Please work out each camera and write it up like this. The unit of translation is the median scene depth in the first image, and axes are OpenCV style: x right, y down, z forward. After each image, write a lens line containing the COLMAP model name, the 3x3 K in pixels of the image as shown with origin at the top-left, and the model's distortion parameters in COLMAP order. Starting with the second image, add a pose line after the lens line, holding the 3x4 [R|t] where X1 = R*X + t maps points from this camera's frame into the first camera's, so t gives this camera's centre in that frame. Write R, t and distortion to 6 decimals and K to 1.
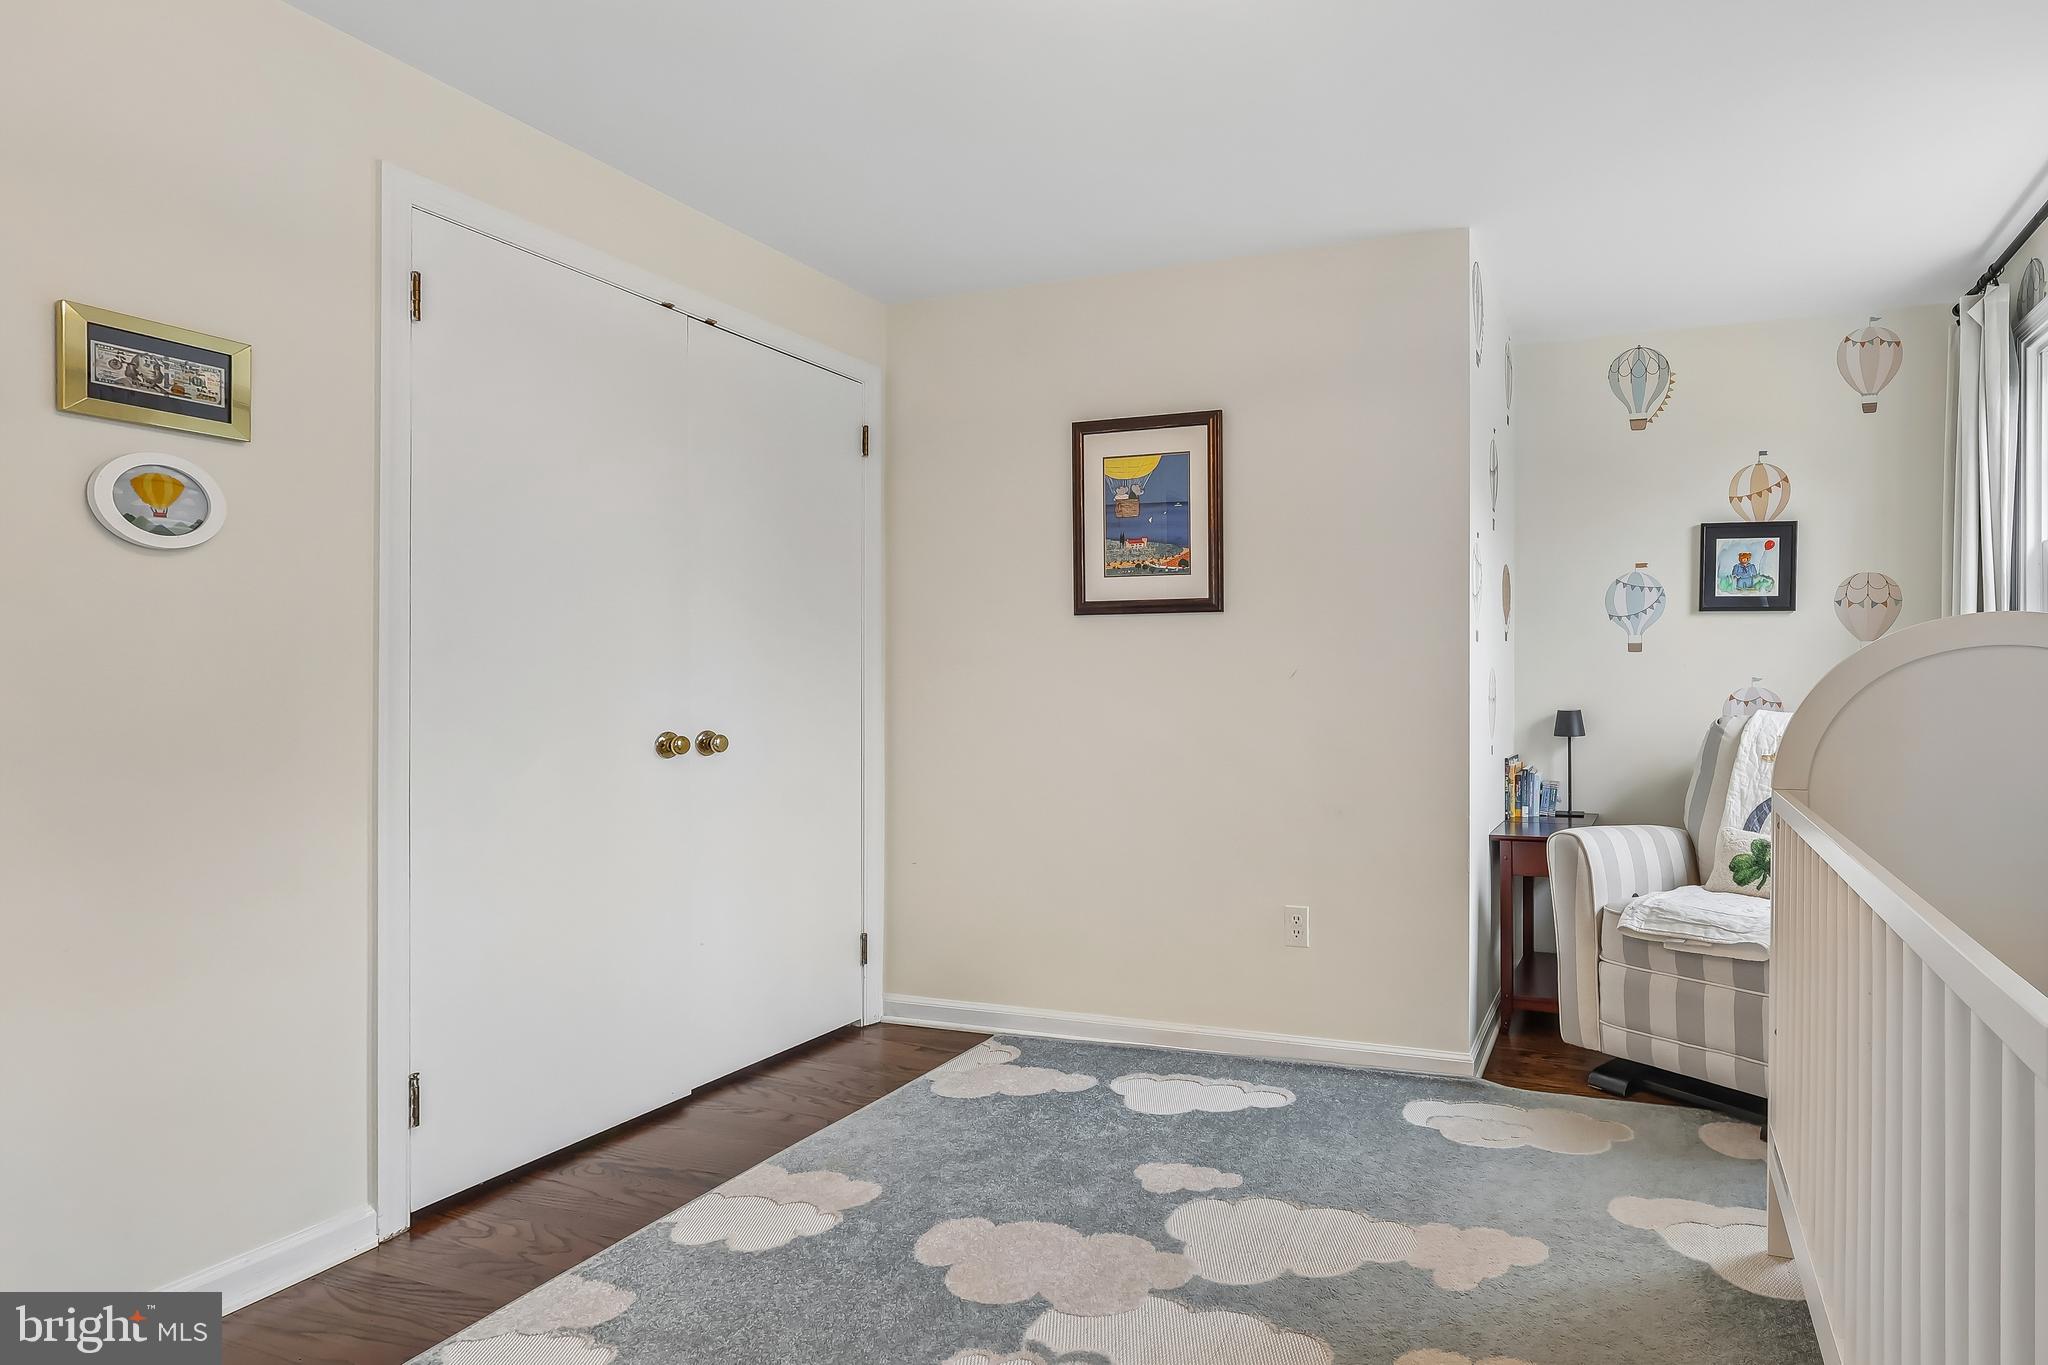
lens RADIAL K [[915.1, 0, 1057.5], [0, 915.1, 681.3], [0, 0, 1]] dist [-0.000202, -0.000170]
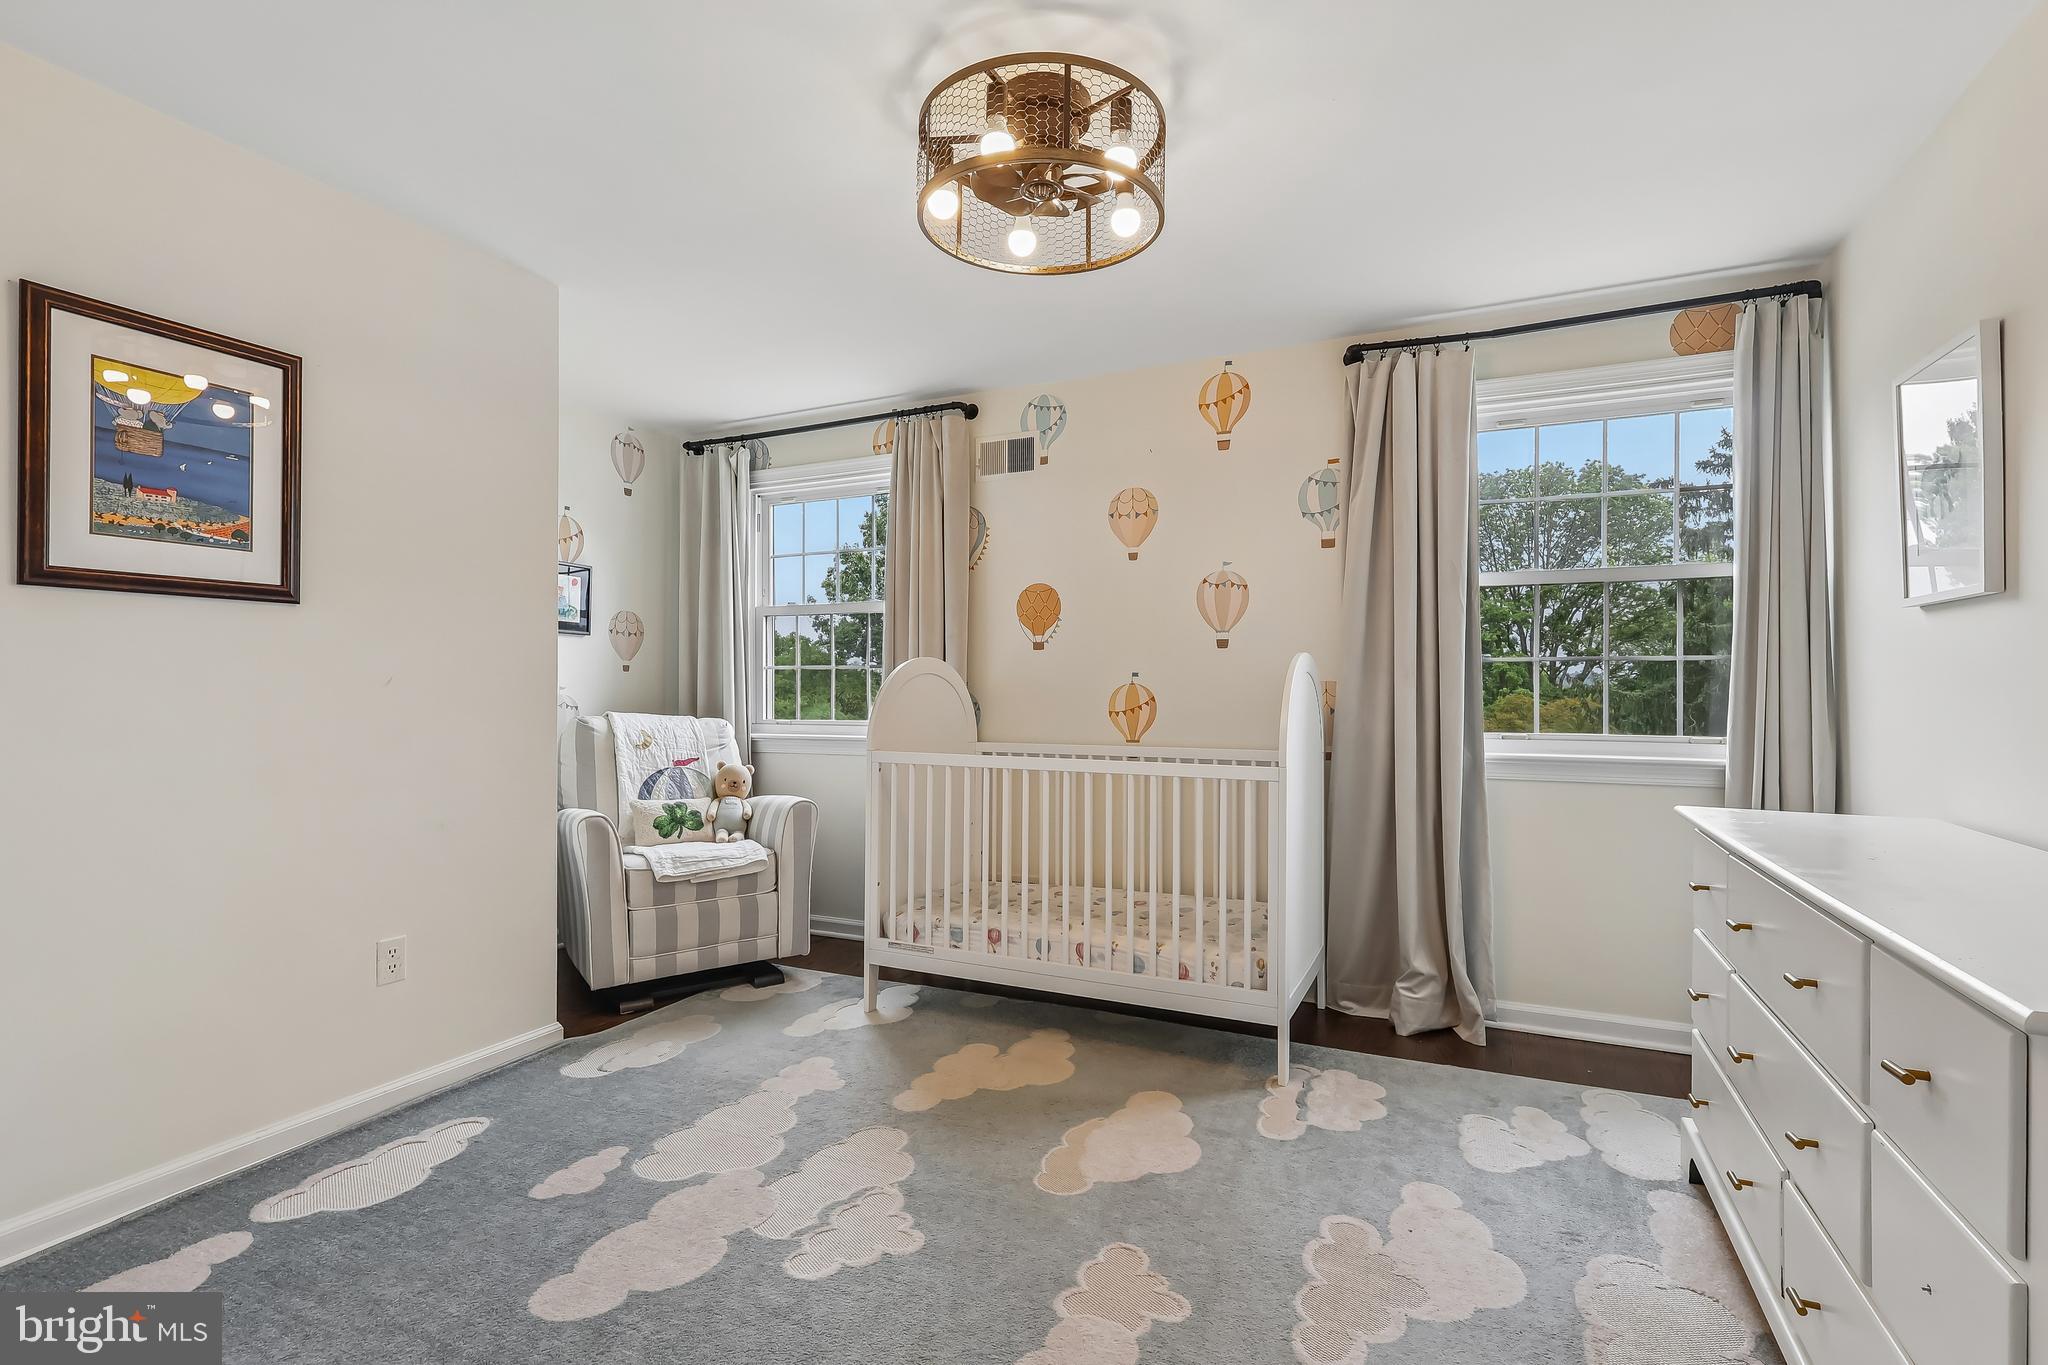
lens RADIAL K [[915.1, 0, 1057.5], [0, 915.1, 681.3], [0, 0, 1]] dist [-0.000202, -0.000170]
pose [[0.149368, 0.009935, 0.988732, -0.520726], [-0.001132, 0.999951, -0.009877, 0.000284], [-0.988781, 0.000356, 0.149372, 0.207610]]
